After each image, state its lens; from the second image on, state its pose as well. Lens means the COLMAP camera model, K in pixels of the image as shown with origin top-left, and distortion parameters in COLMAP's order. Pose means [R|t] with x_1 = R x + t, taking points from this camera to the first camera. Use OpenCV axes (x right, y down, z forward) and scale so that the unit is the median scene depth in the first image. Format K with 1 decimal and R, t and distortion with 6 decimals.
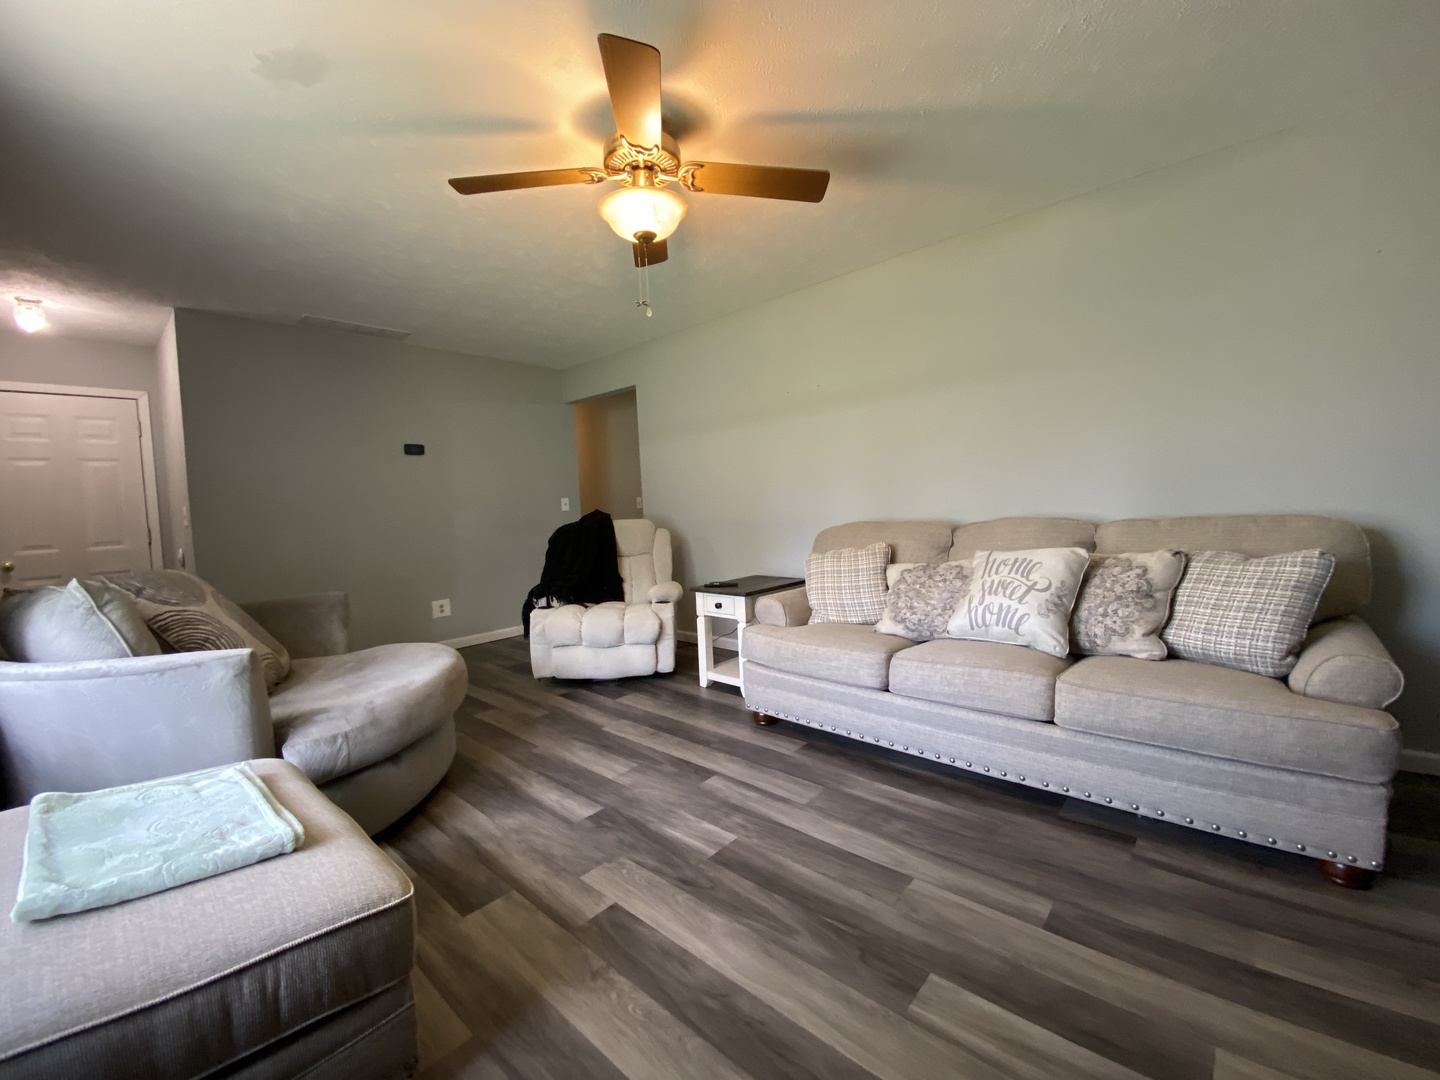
lens RADIAL K [[577.0, 0, 722.8], [0, 577.0, 539.5], [0, 0, 1]] dist [-0.003988, -0.001842]
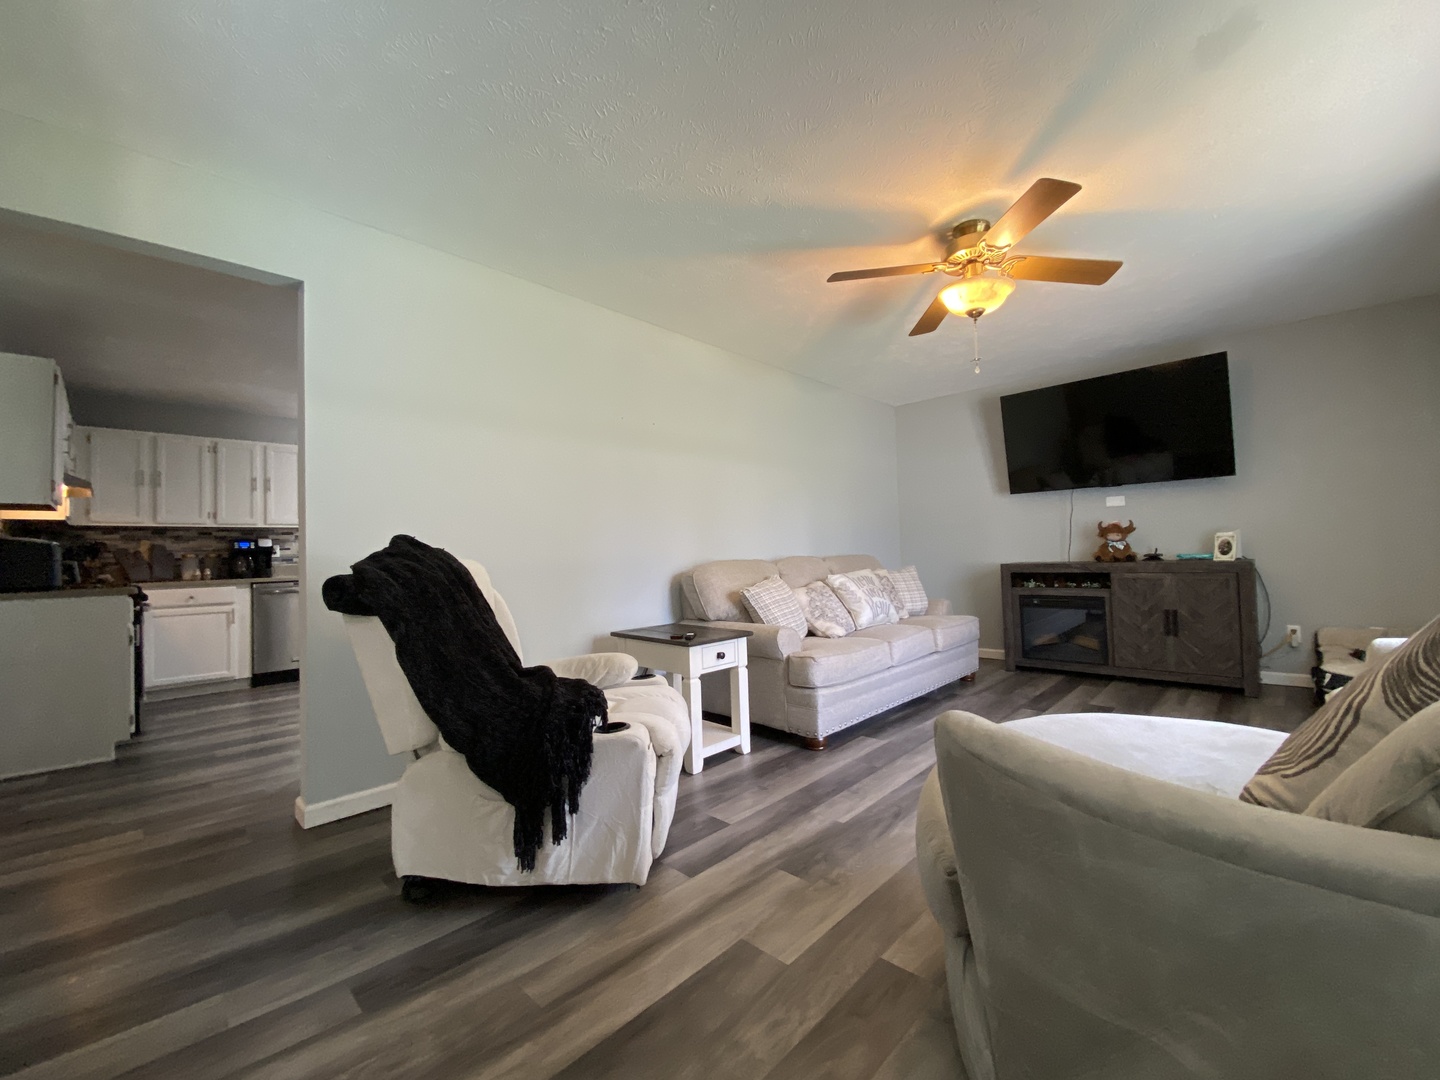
lens RADIAL K [[577.0, 0, 721.8], [0, 577.0, 539.7], [0, 0, 1]] dist [-0.003988, -0.001842]
pose [[0.063378, 0.054042, 0.996525, -1.016399], [0.094449, 0.993726, -0.059897, -0.002124], [-0.993510, 0.097917, 0.057876, 1.122843]]
